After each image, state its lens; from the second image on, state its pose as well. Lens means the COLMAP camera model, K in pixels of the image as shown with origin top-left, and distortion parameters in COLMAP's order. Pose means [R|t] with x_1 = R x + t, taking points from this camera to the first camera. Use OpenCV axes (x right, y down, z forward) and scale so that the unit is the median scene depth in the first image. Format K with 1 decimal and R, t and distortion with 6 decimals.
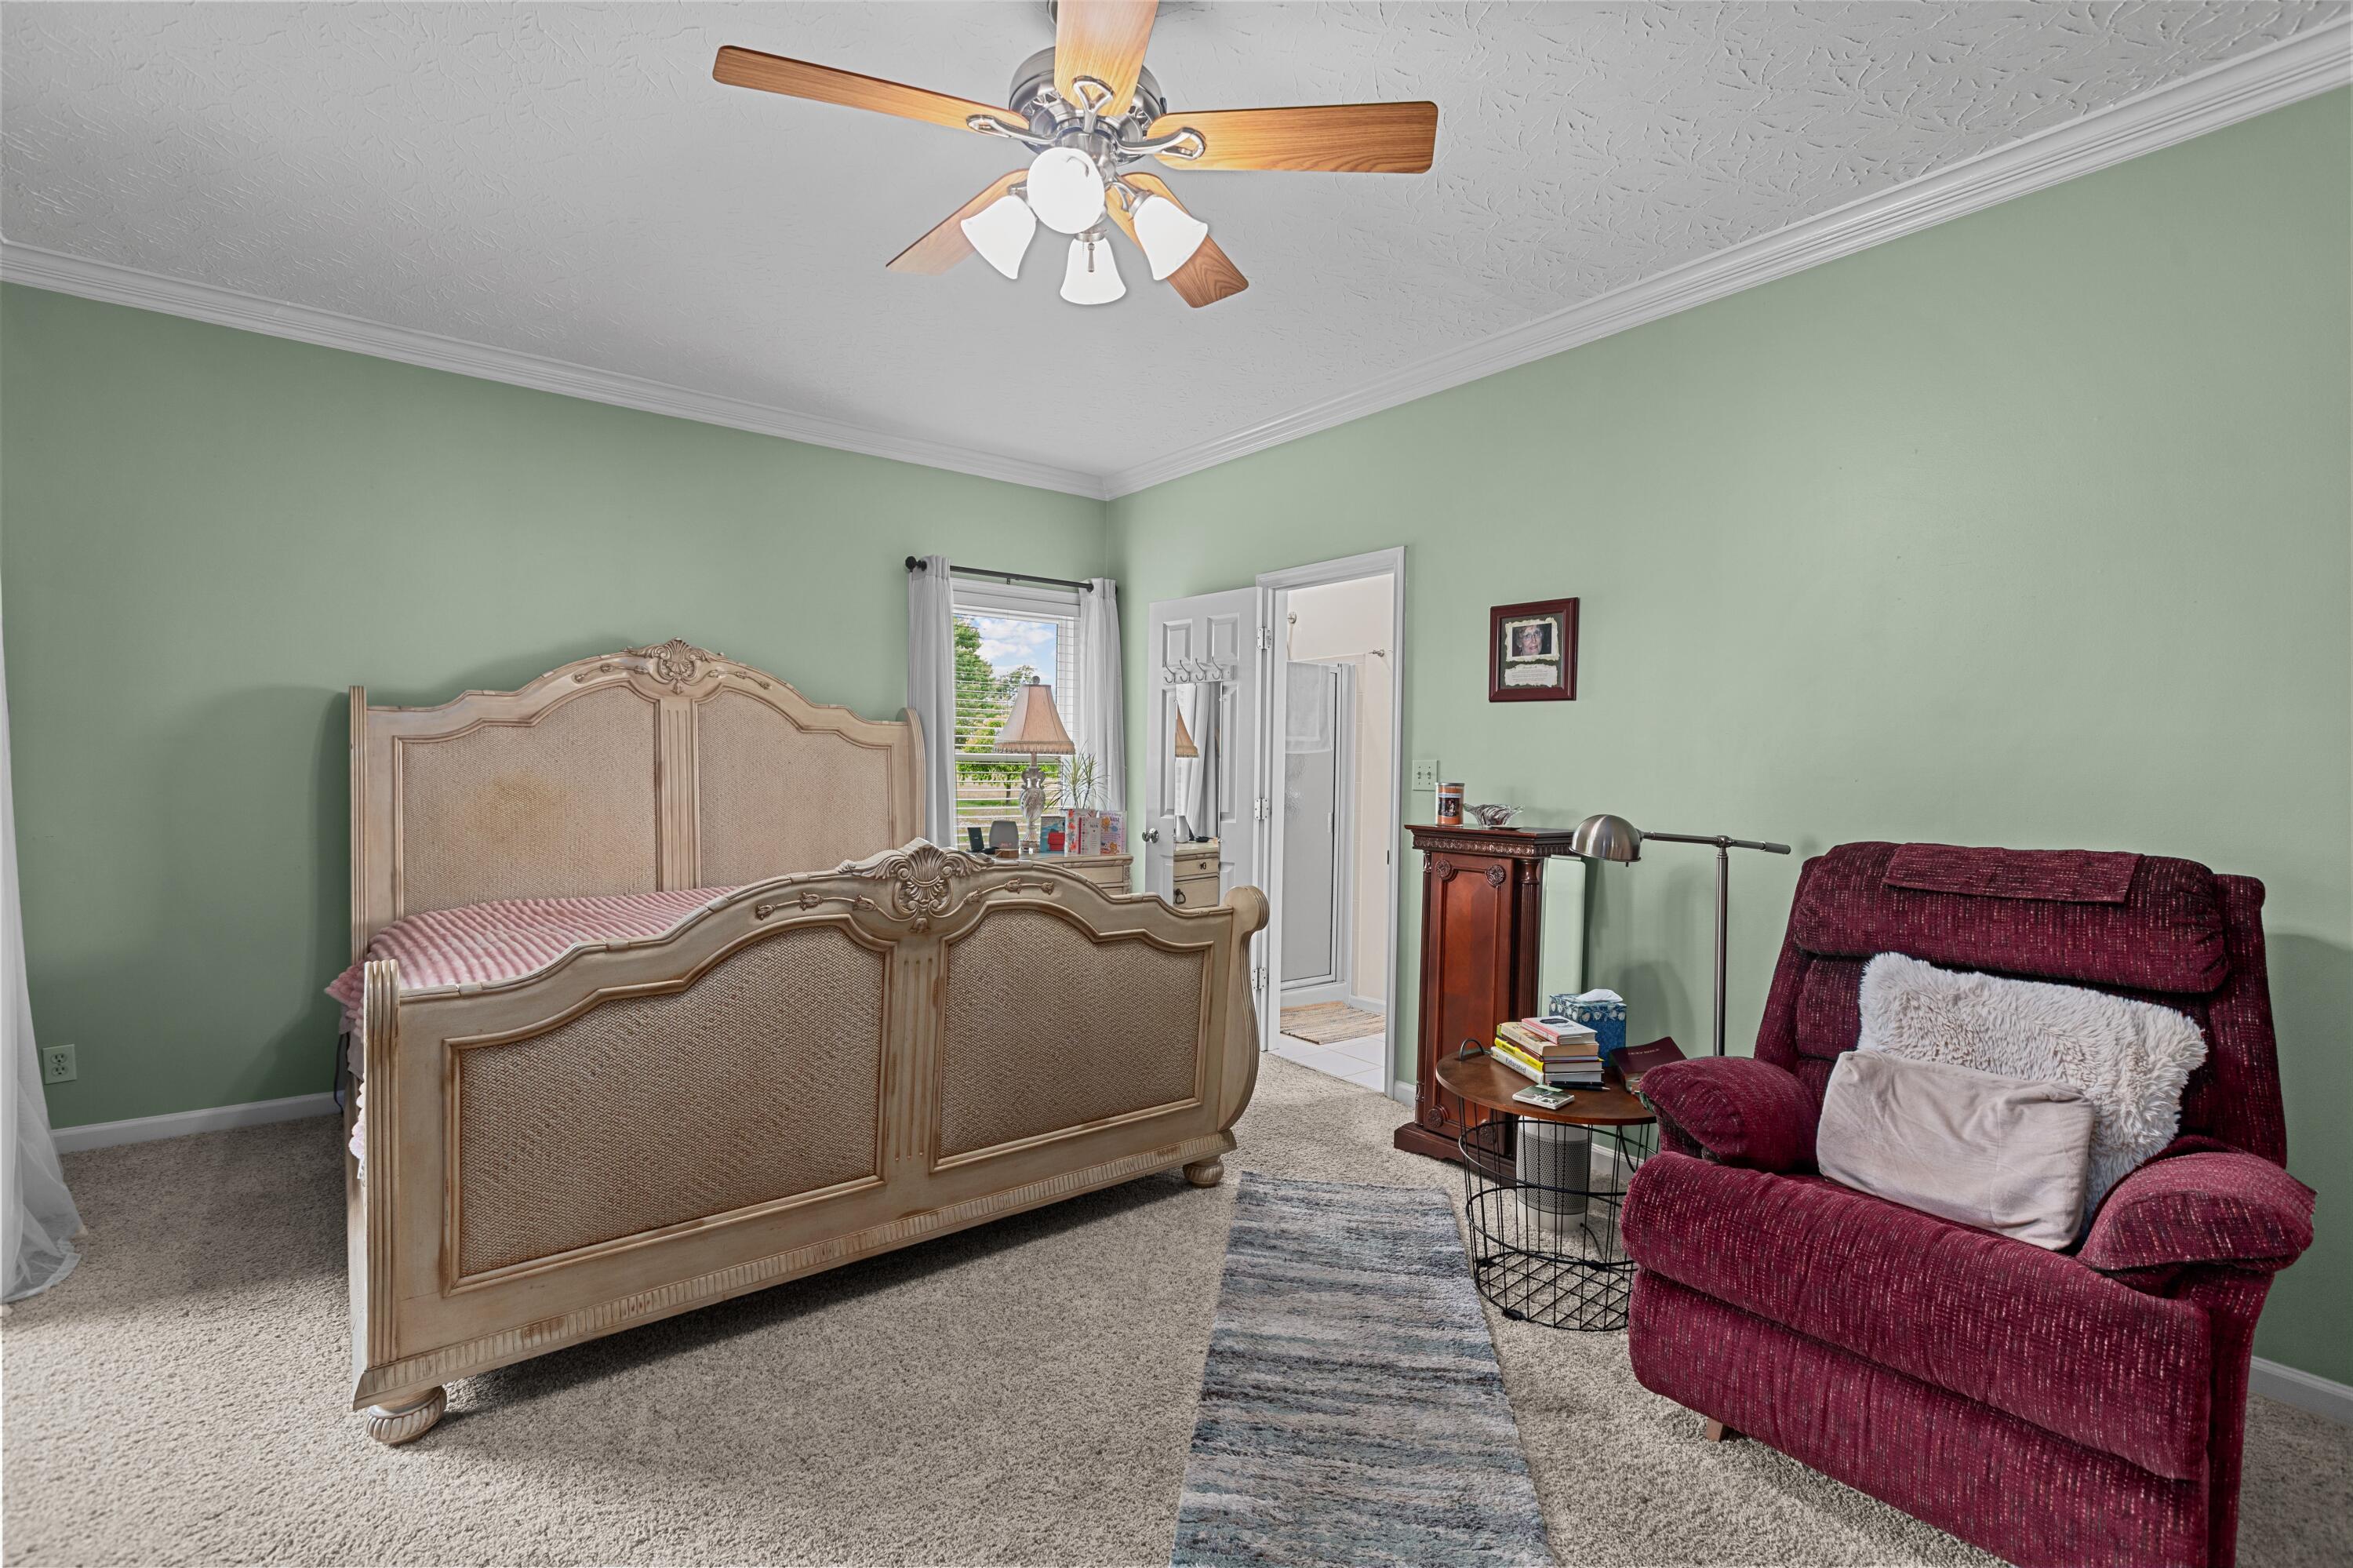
lens RADIAL K [[1053.8, 0, 1168.9], [0, 1053.8, 762.6], [0, 0, 1]] dist [-0.001487, -0.000320]
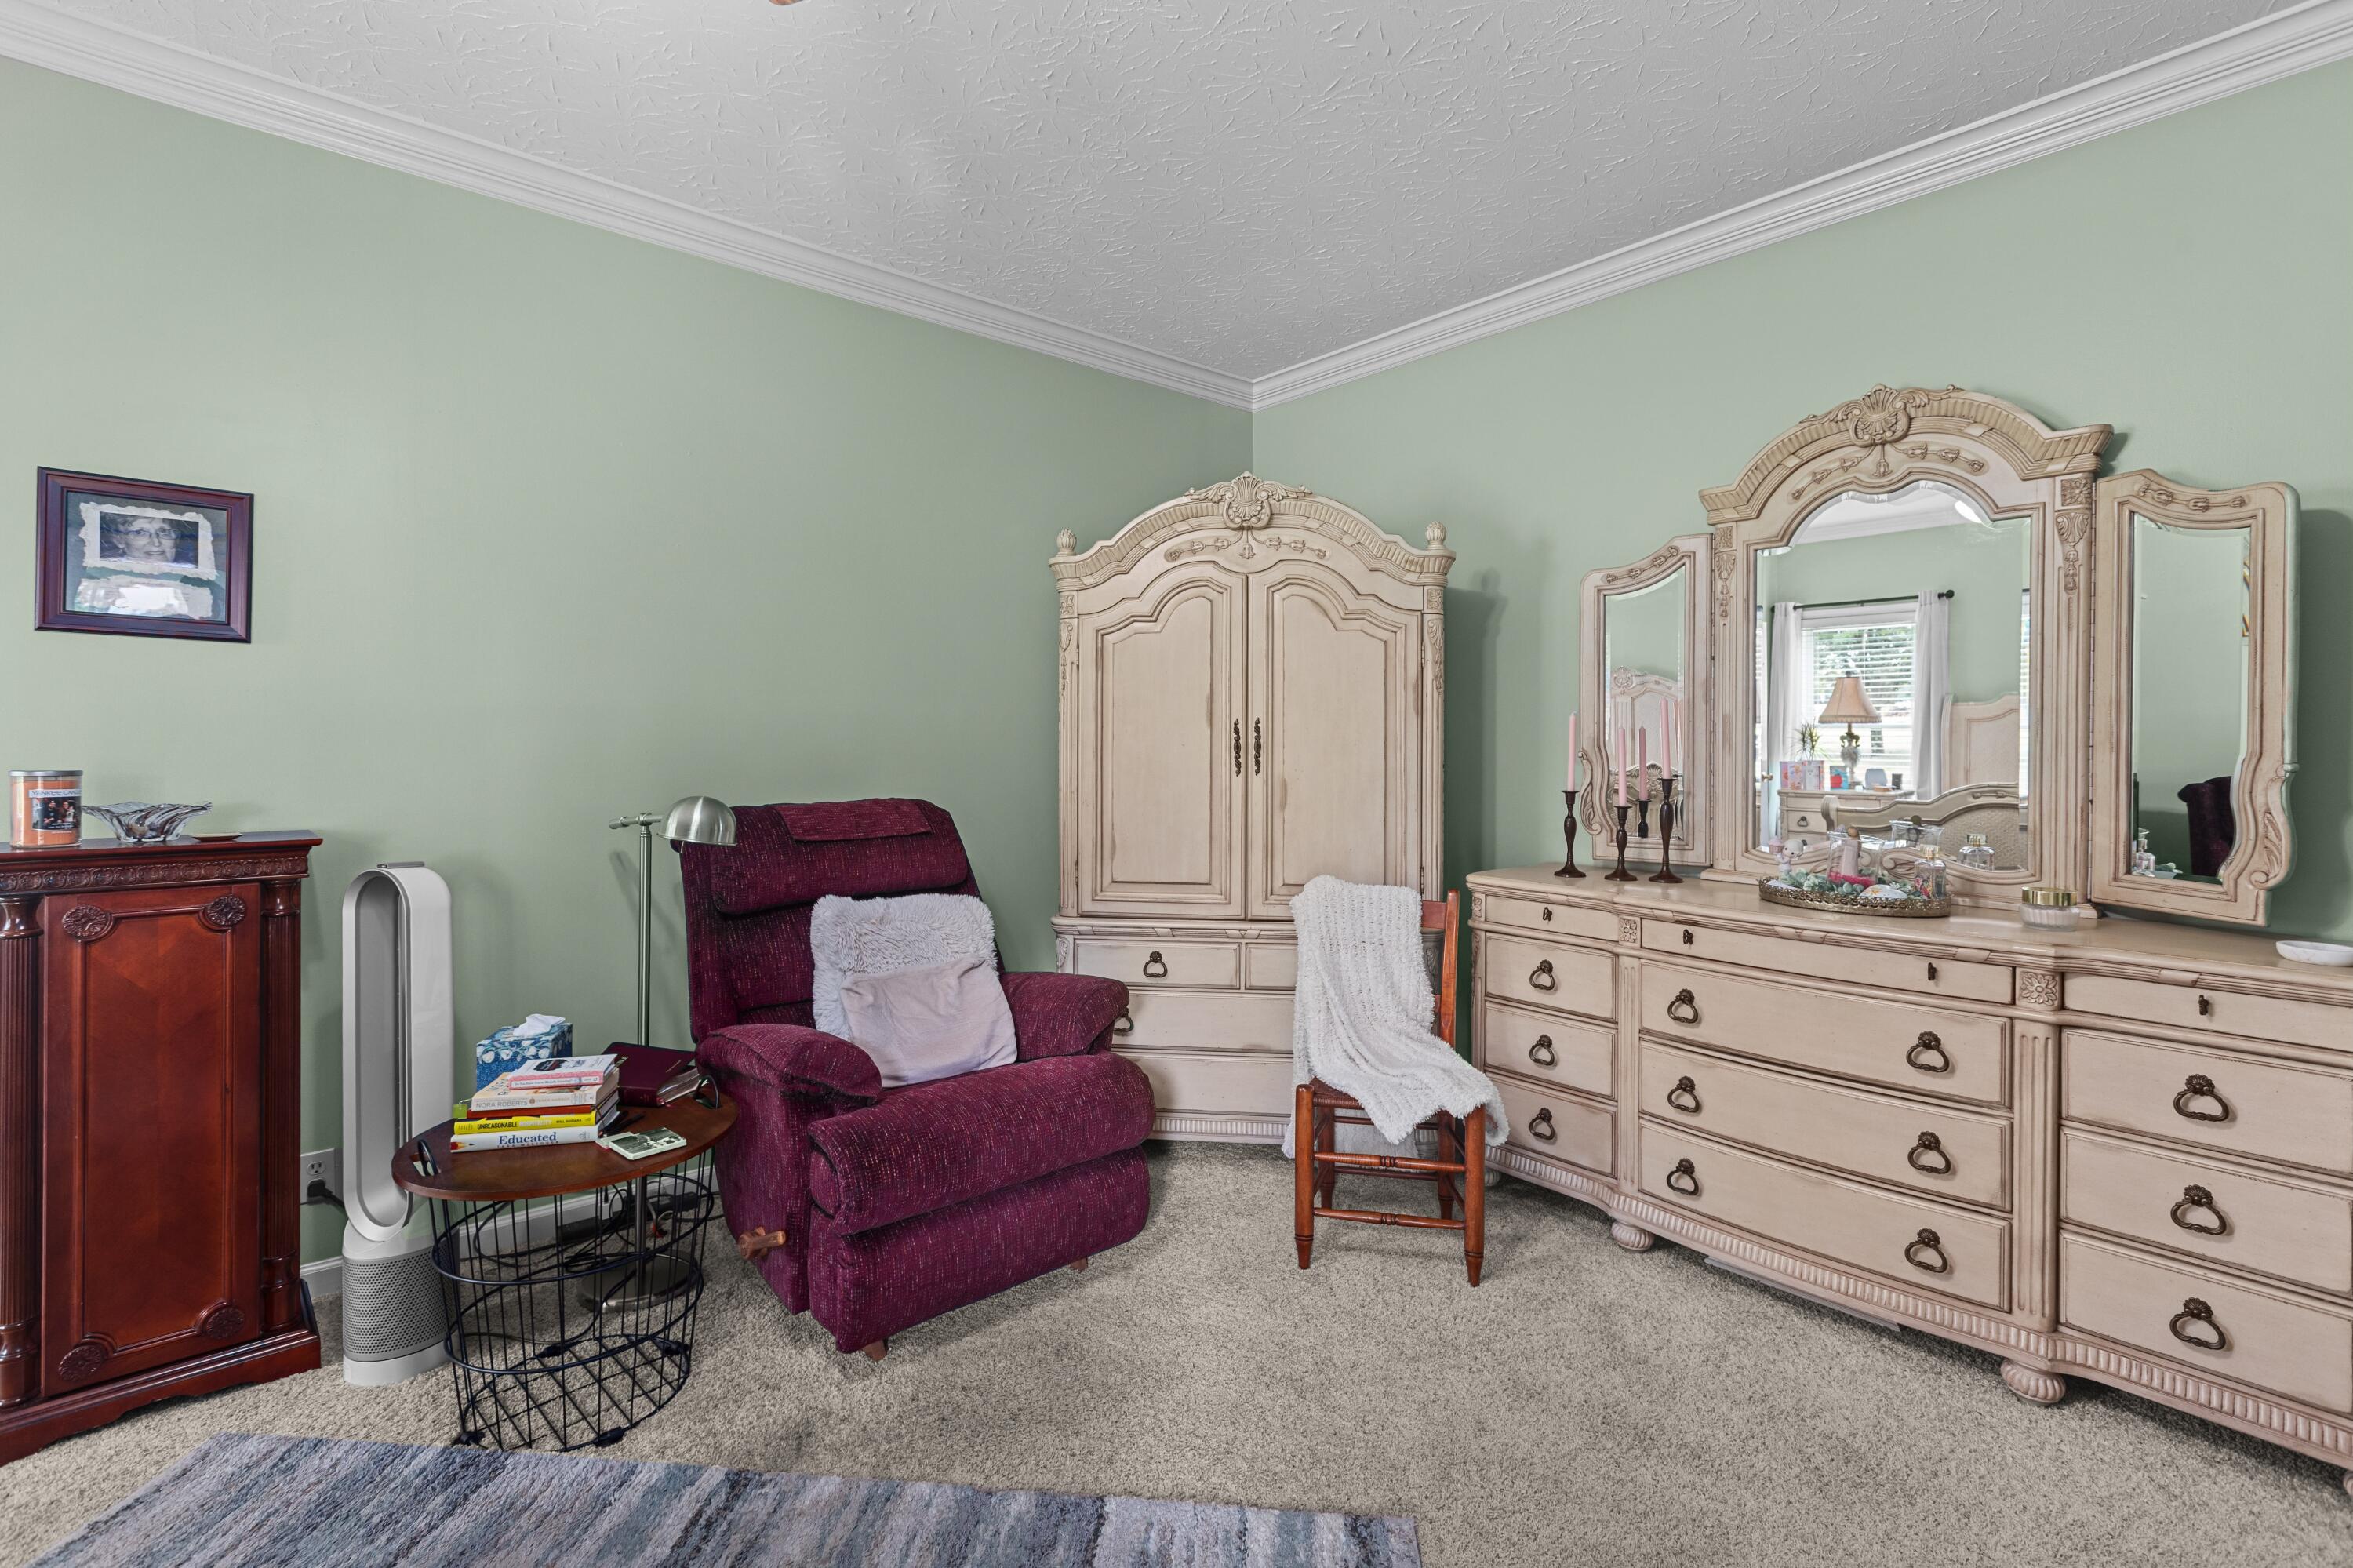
lens RADIAL K [[1053.8, 0, 1168.9], [0, 1053.8, 762.6], [0, 0, 1]] dist [-0.001487, -0.000320]
pose [[-0.053357, -0.024038, 0.998286, -0.372668], [0.002830, 0.999703, 0.024223, 0.003198], [-0.998571, 0.004118, -0.053273, 0.498576]]
